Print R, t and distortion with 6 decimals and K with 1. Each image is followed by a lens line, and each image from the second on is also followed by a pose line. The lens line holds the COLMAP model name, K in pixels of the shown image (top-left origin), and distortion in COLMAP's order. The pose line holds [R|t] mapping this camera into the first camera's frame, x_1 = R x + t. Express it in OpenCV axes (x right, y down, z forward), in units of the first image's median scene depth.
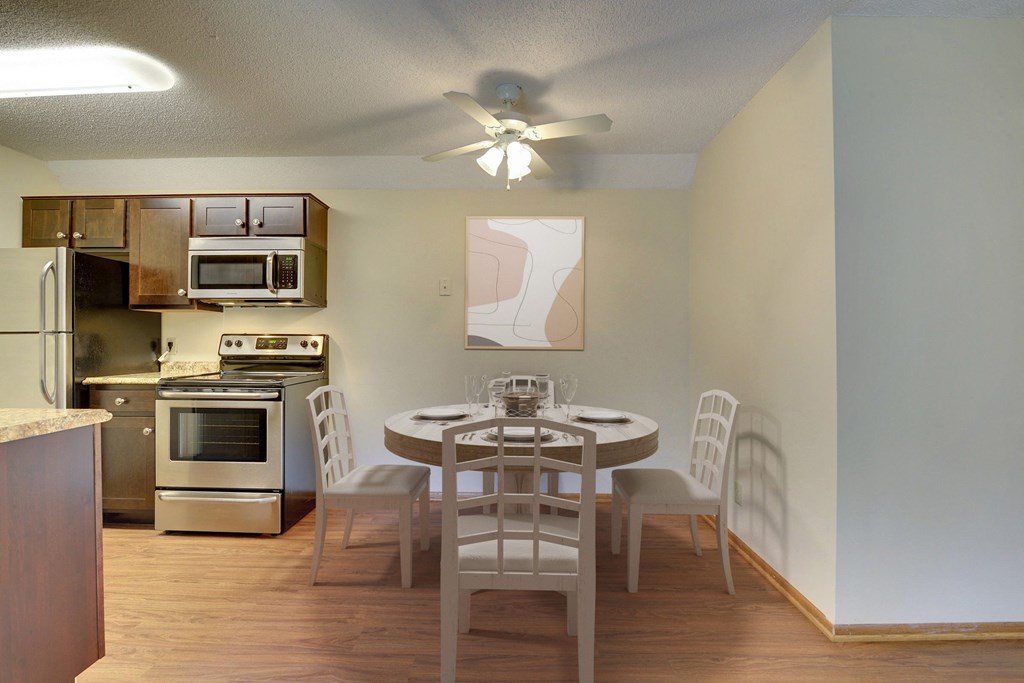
lens RADIAL K [[446.0, 0, 512.2], [0, 446.0, 343.1], [0, 0, 1]] dist [0.003347, -0.000423]
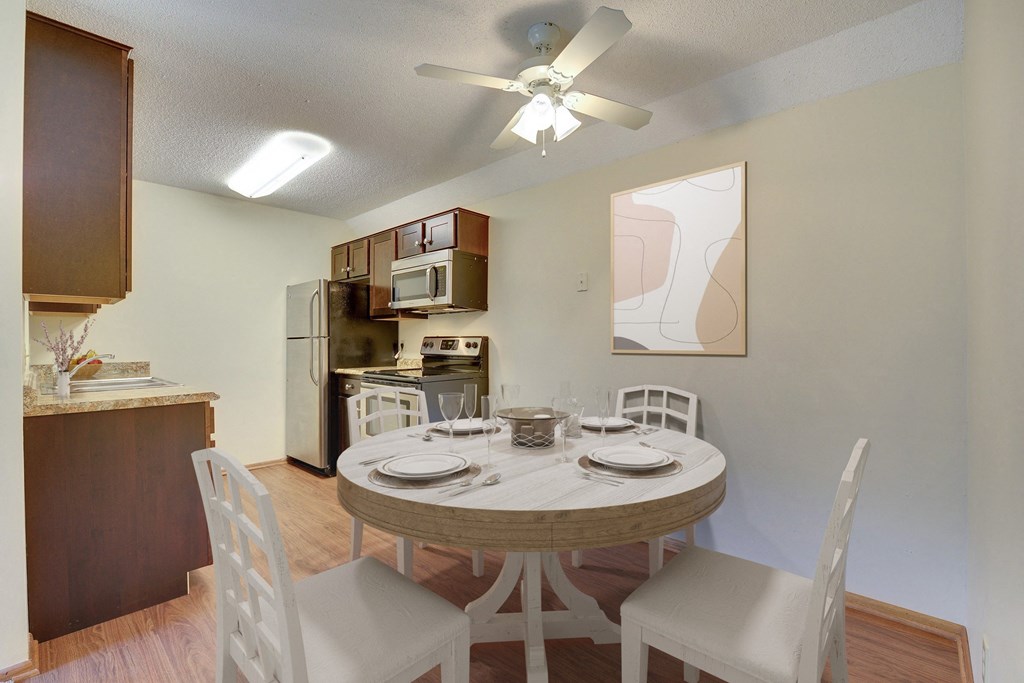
lens RADIAL K [[446.0, 0, 511.0], [0, 446.0, 339.4], [0, 0, 1]] dist [0.003347, -0.000423]
pose [[0.744479, -0.002524, -0.667642, 0.365171], [-0.002174, 0.999978, -0.006204, -0.006869], [0.667643, 0.006070, 0.744457, 0.277166]]
